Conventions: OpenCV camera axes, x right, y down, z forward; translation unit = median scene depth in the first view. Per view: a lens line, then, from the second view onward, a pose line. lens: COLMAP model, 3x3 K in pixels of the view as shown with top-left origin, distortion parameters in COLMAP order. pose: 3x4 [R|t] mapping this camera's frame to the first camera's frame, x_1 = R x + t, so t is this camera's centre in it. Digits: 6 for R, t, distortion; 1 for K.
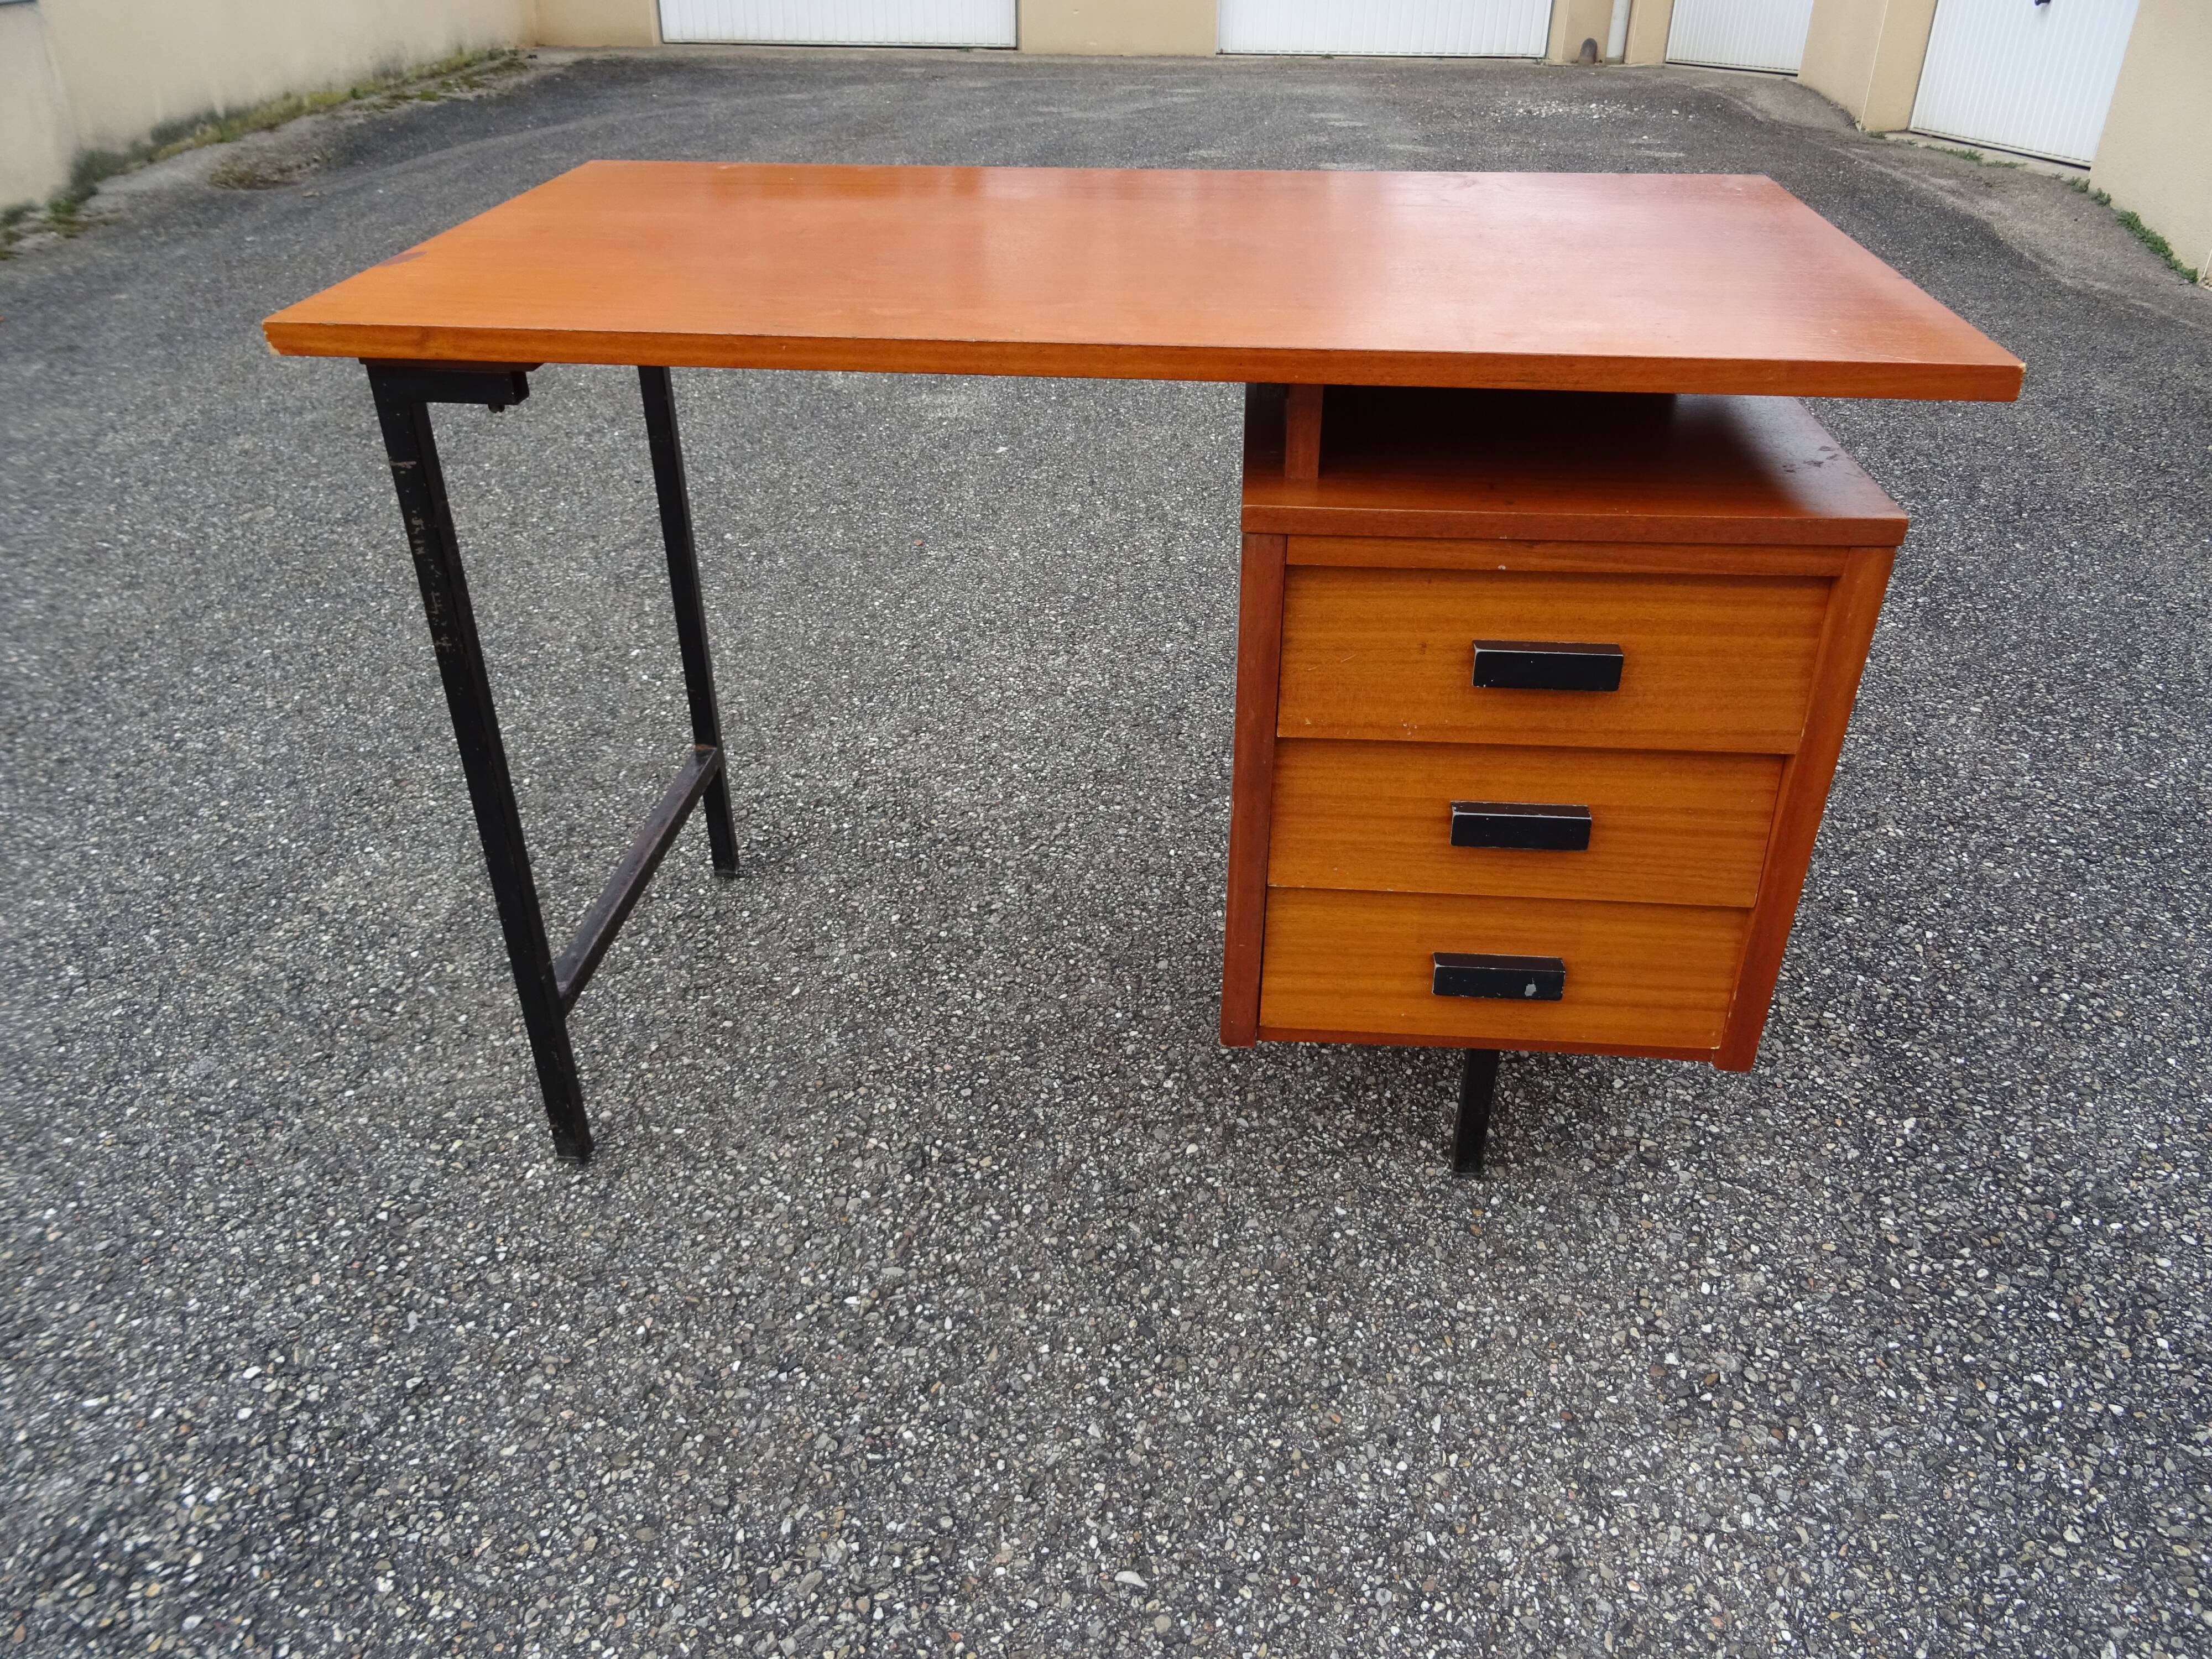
lens RADIAL K [[1579.3, 0, 1106.4], [0, 1579.3, 835.3], [0, 0, 1]] dist [0.003180, -0.009778]
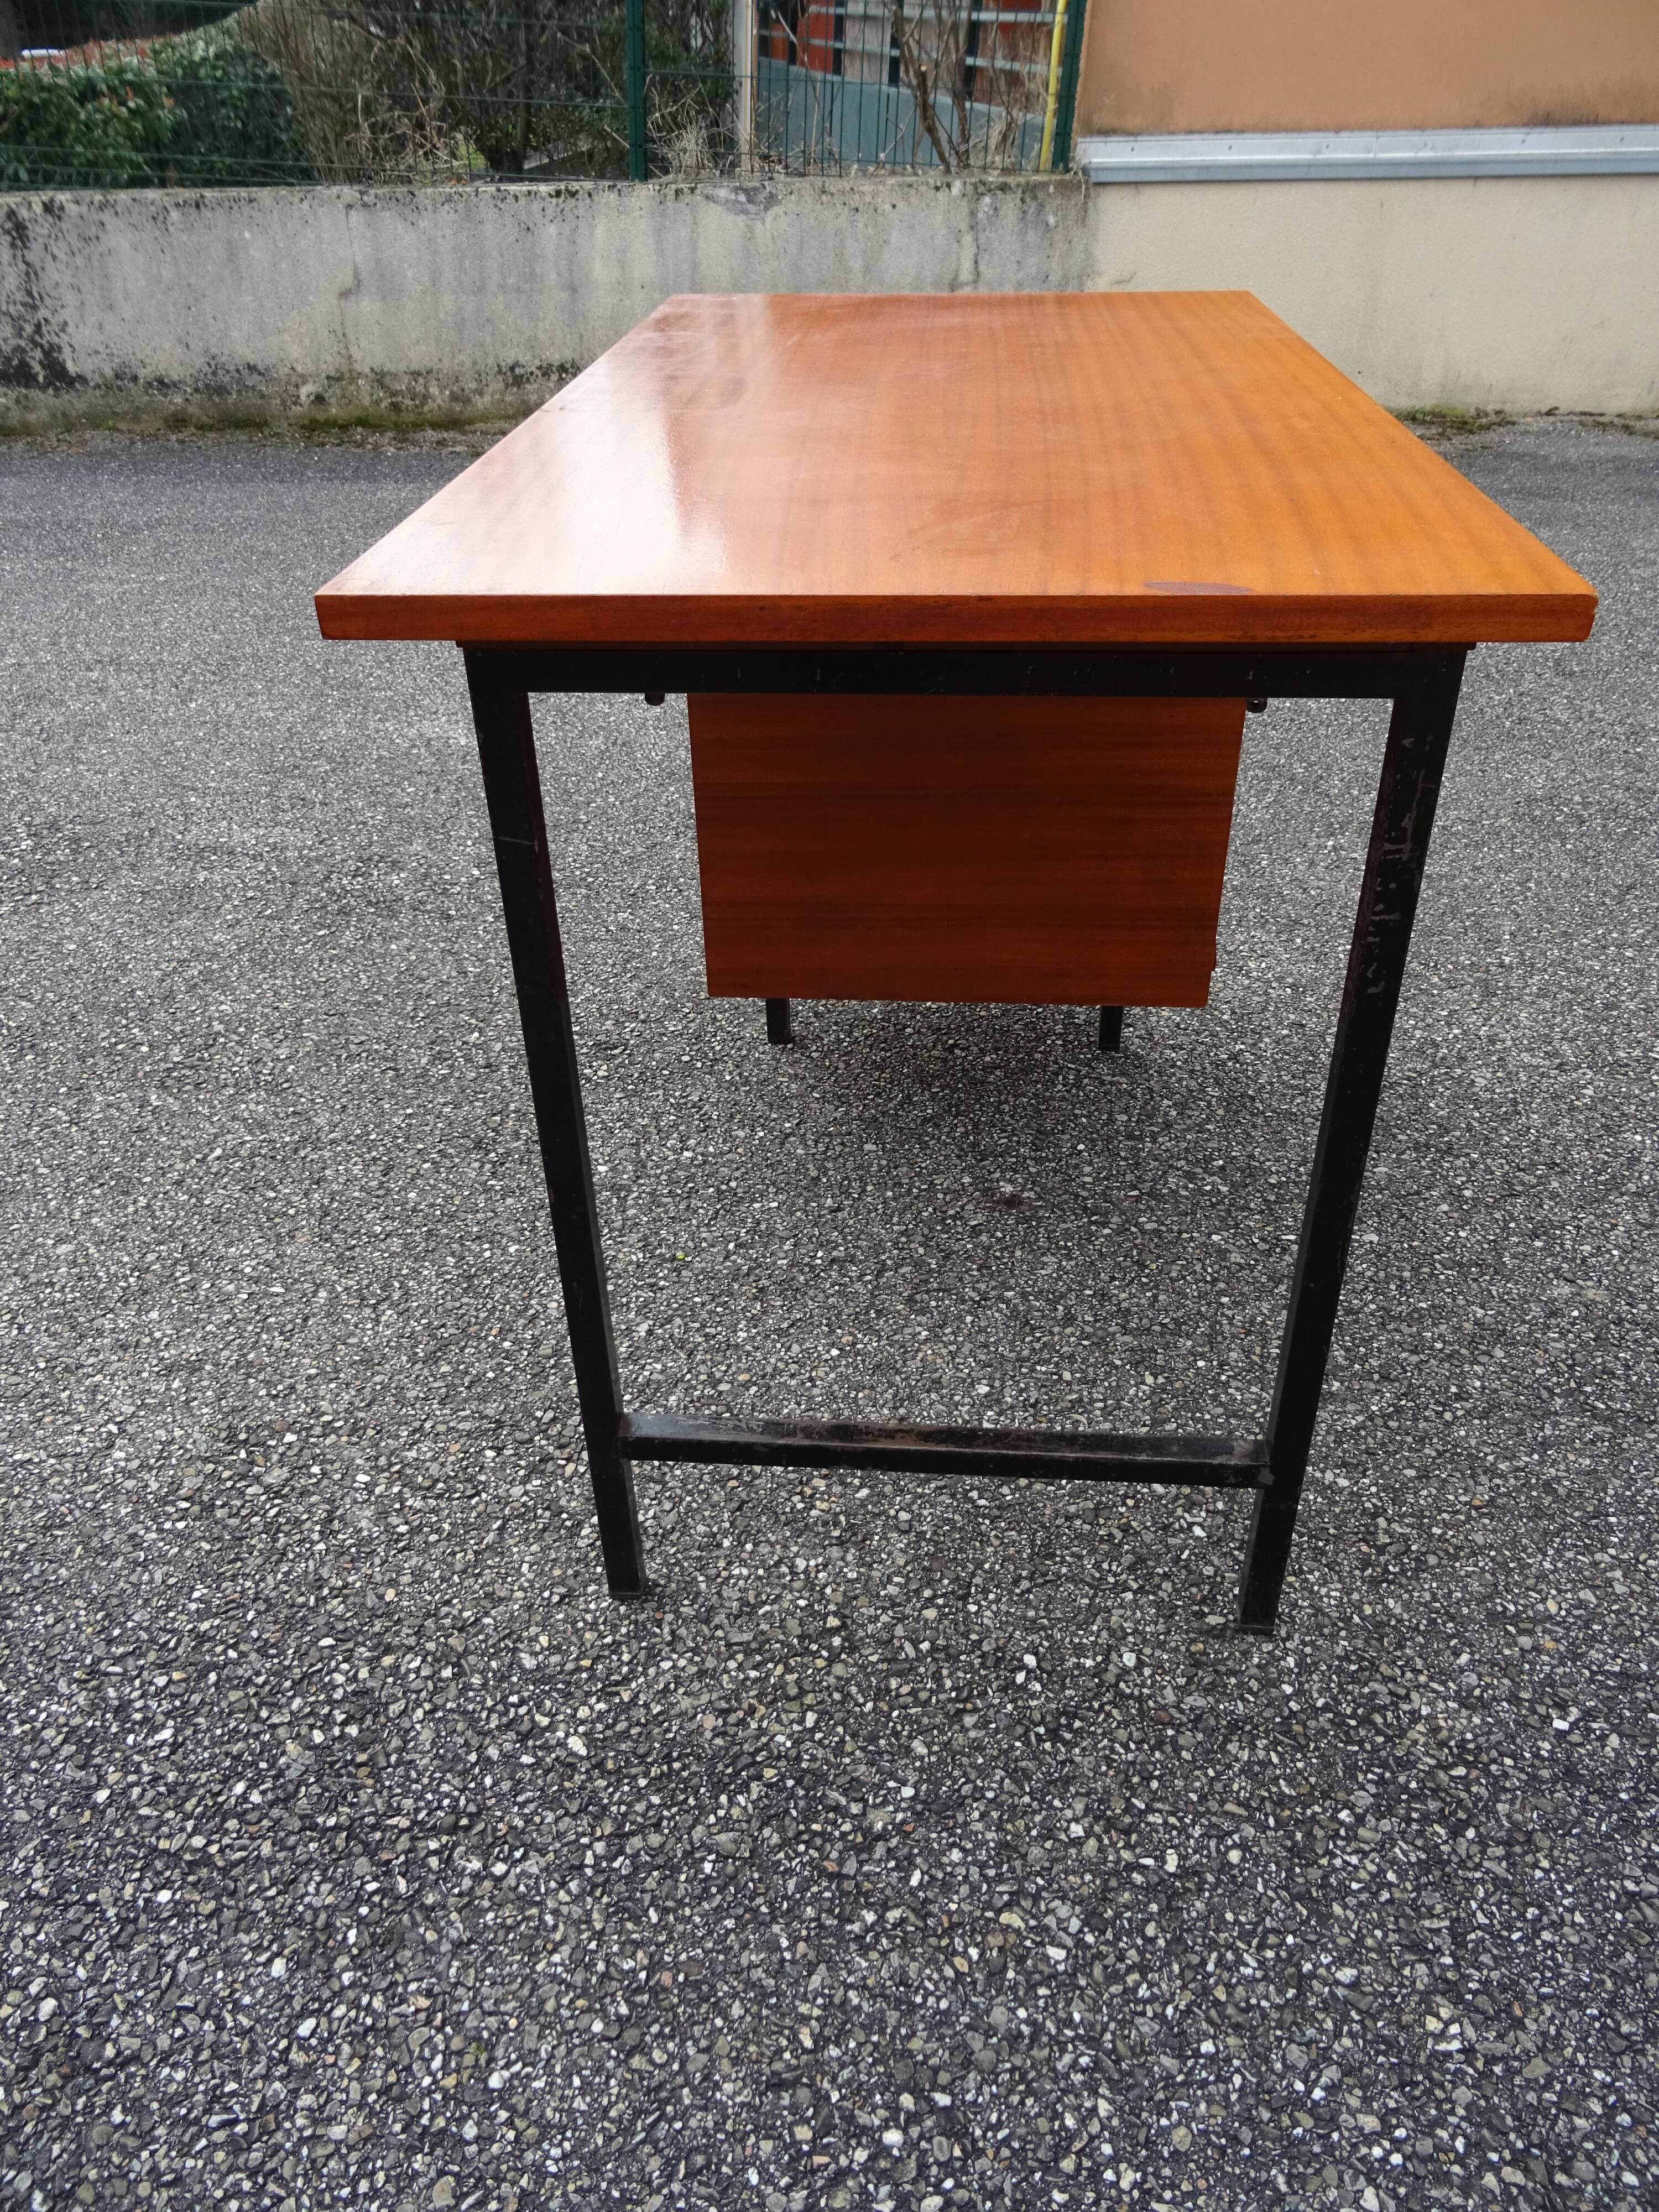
lens RADIAL K [[1579.3, 0, 835.1], [0, 1579.3, 1115.1], [0, 0, 1]] dist [0.003180, -0.009778]
pose [[0.032987, 0.557800, -0.829320, 0.993847], [-0.505779, 0.724996, 0.467514, -0.452862], [0.862032, 0.404031, 0.306039, 0.785269]]
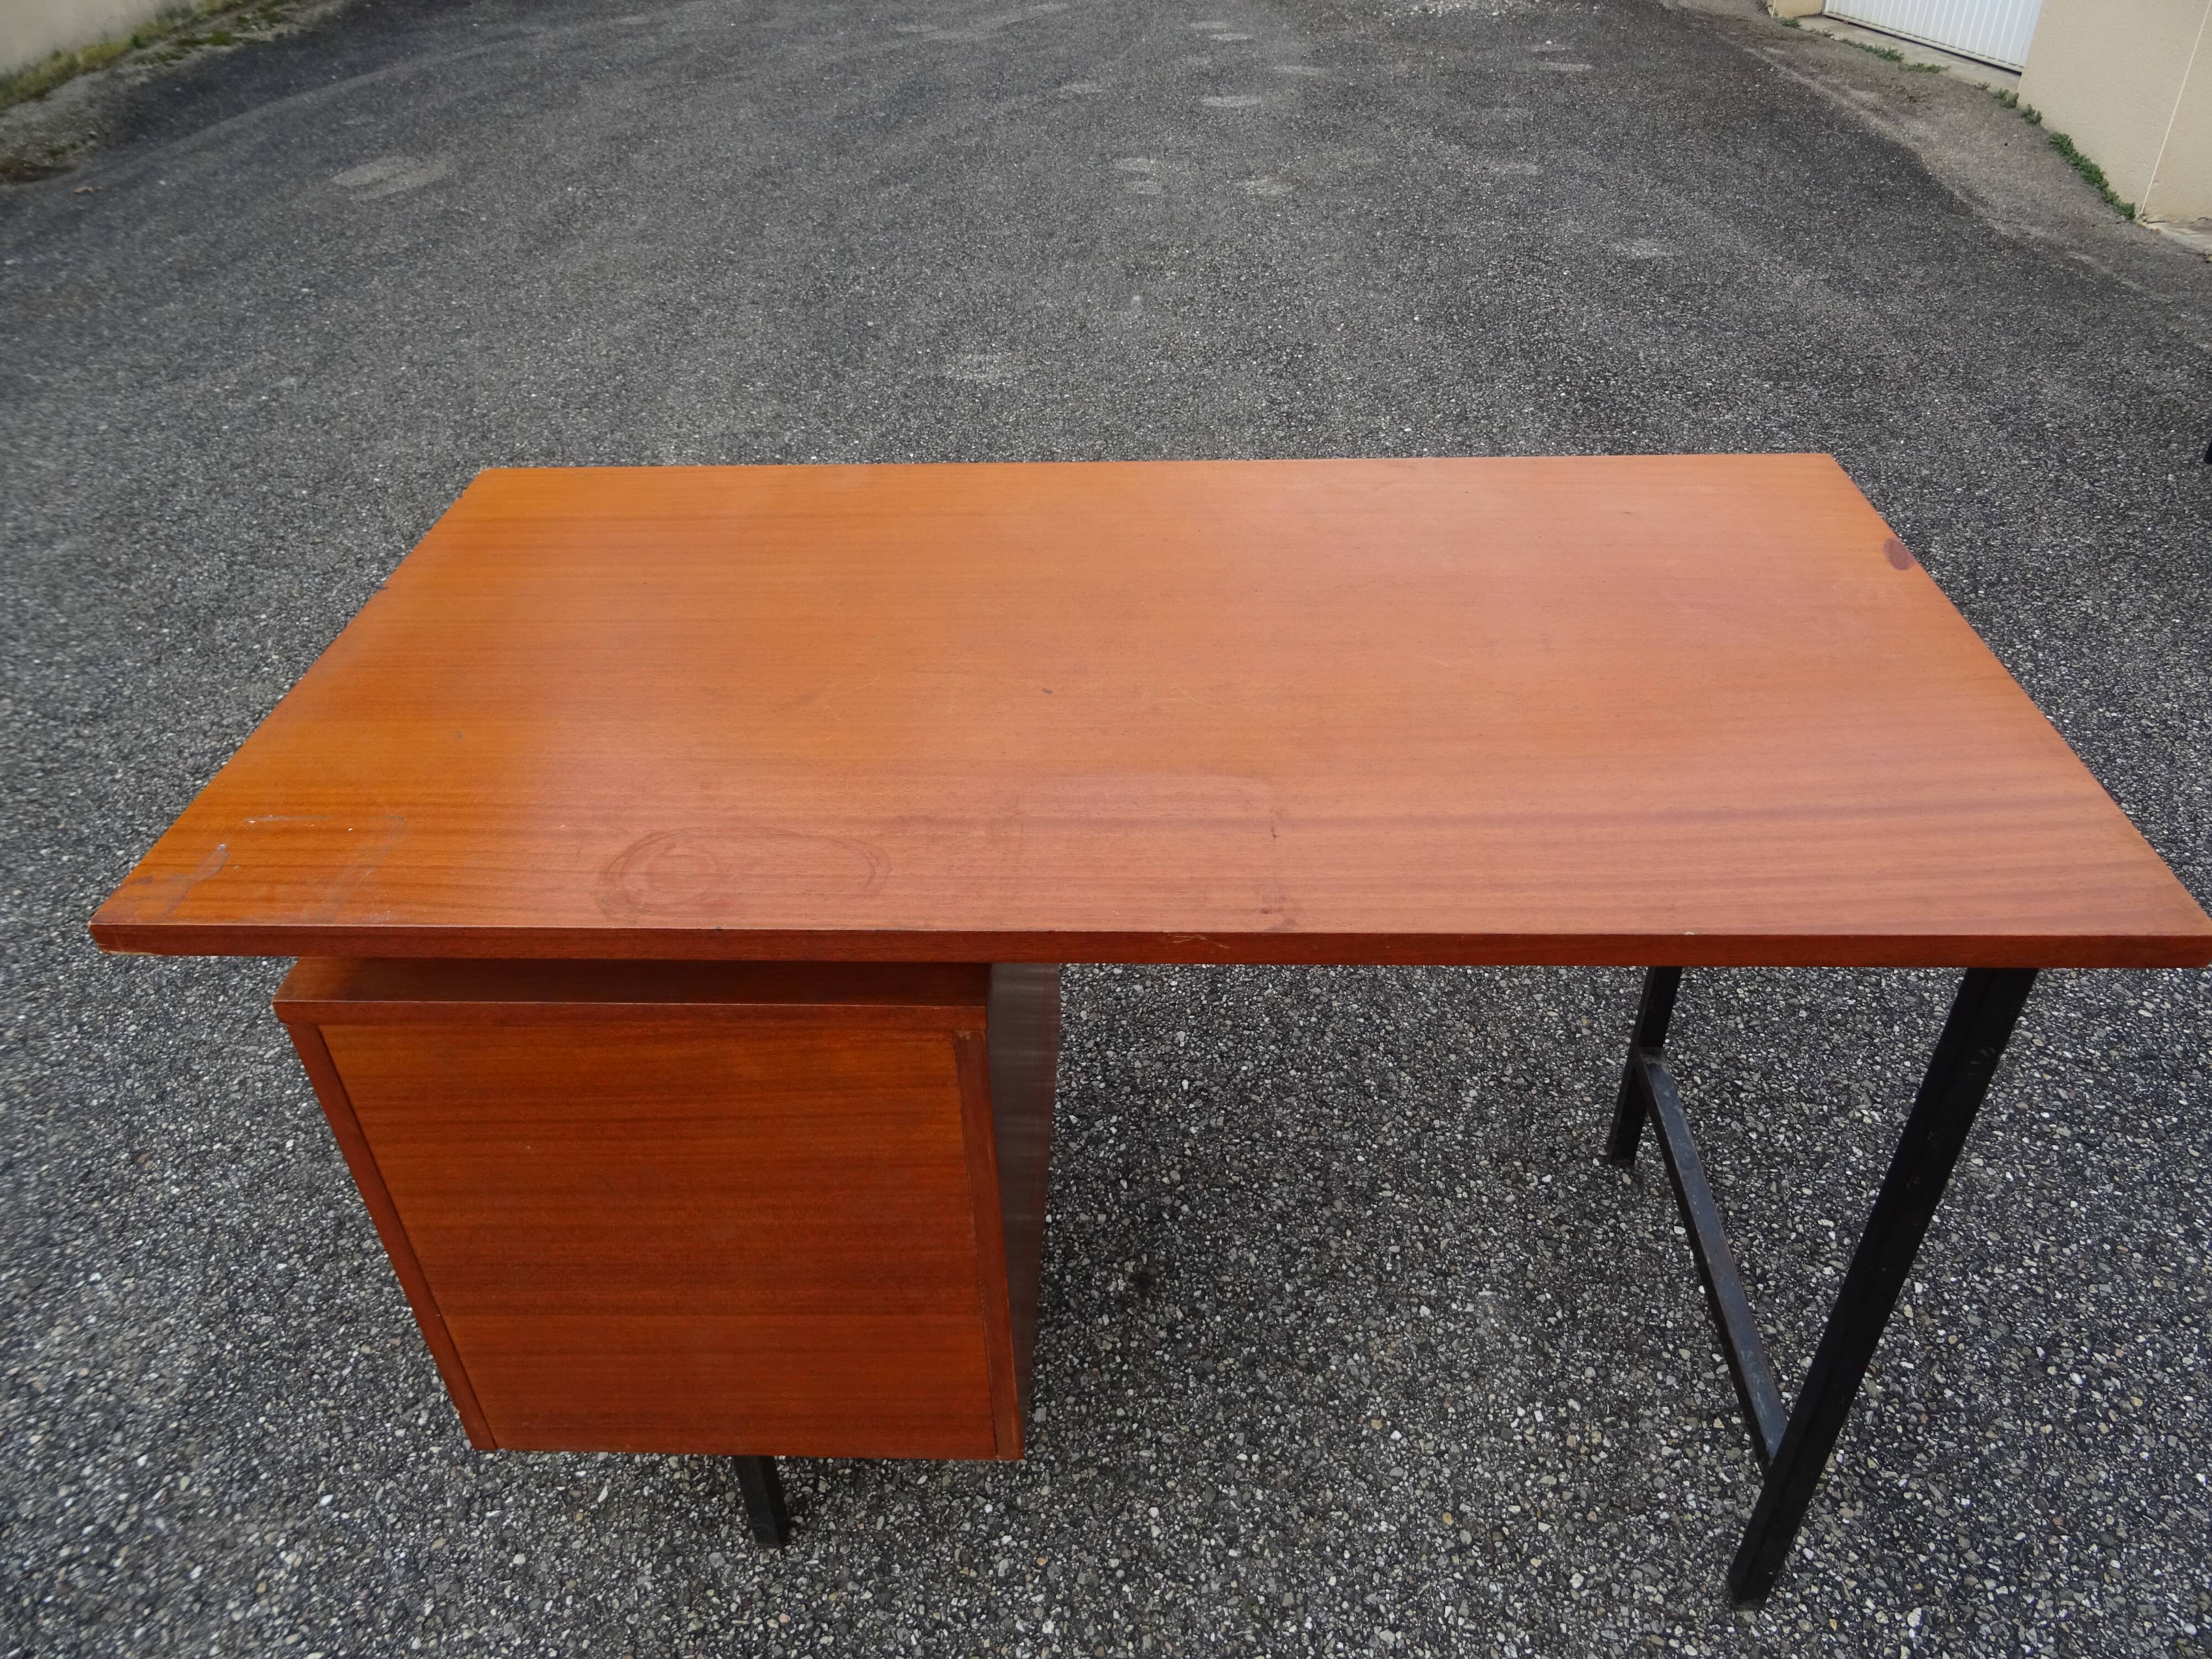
lens RADIAL K [[1579.3, 0, 1108.0], [0, 1579.3, 830.7], [0, 0, 1]] dist [0.003180, -0.009778]
pose [[0.997205, -0.062262, 0.041308, 0.066117], [0.058568, 0.994632, 0.085310, -0.352321], [-0.046398, -0.082652, 0.995498, 0.211317]]
